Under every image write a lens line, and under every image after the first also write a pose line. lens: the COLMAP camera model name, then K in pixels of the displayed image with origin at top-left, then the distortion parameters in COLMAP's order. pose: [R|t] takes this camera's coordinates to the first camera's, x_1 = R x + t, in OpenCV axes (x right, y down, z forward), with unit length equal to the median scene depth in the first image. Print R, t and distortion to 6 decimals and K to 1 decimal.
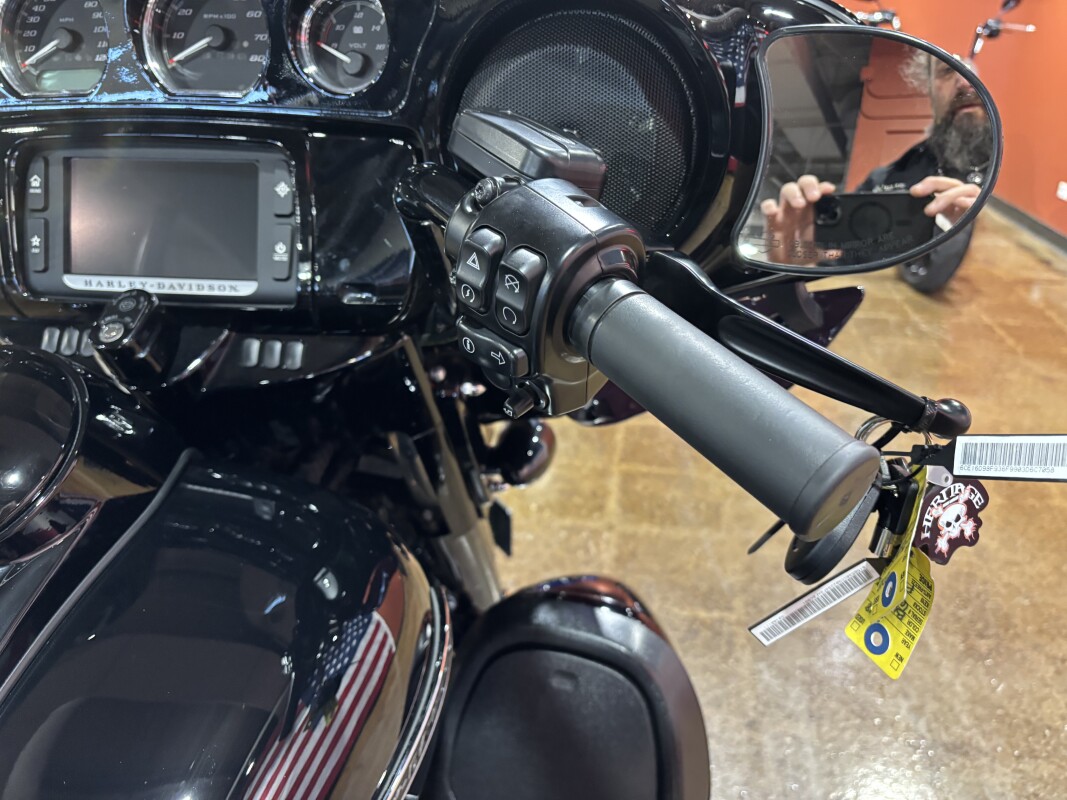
lens RADIAL K [[808.9, 0, 536.0], [0, 808.9, 399.8], [0, 0, 1]] dist [0.035623, -0.038305]
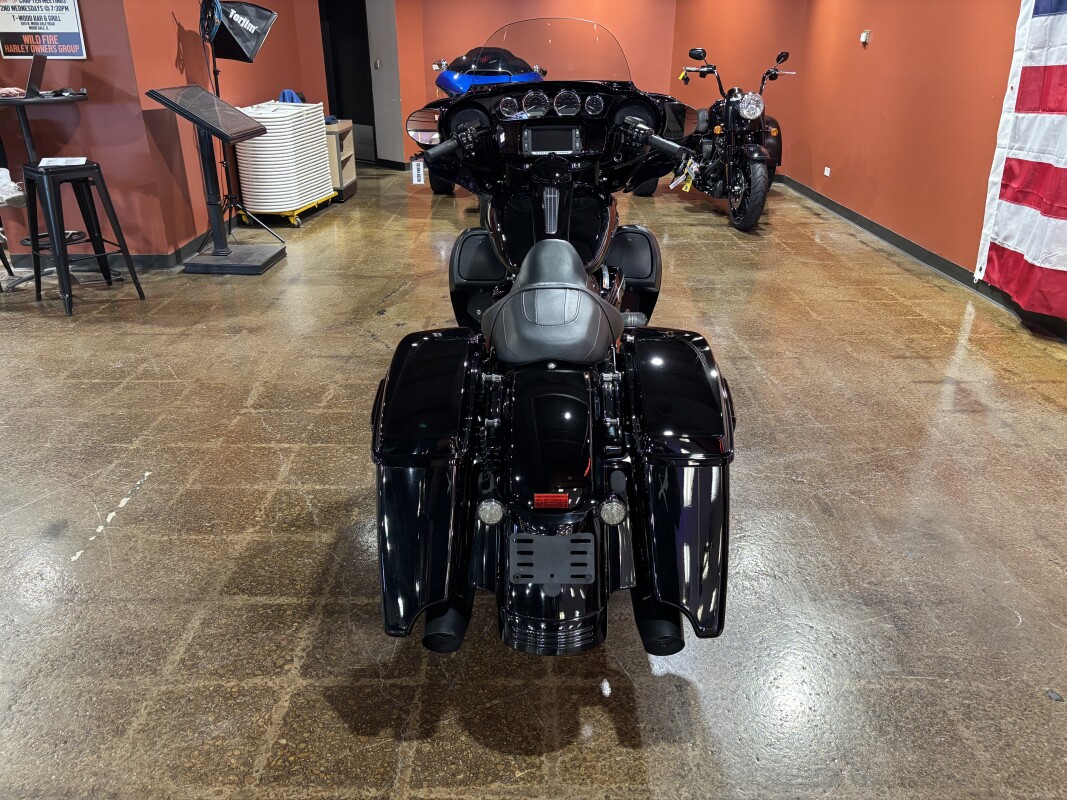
lens RADIAL K [[808.9, 0, 527.6], [0, 808.9, 401.1], [0, 0, 1]] dist [0.035623, -0.038305]
pose [[0.989566, -0.066137, 0.128006, -0.864322], [0.069744, 0.997279, -0.023895, 0.962626], [-0.126078, 0.032574, 0.991485, -2.513015]]
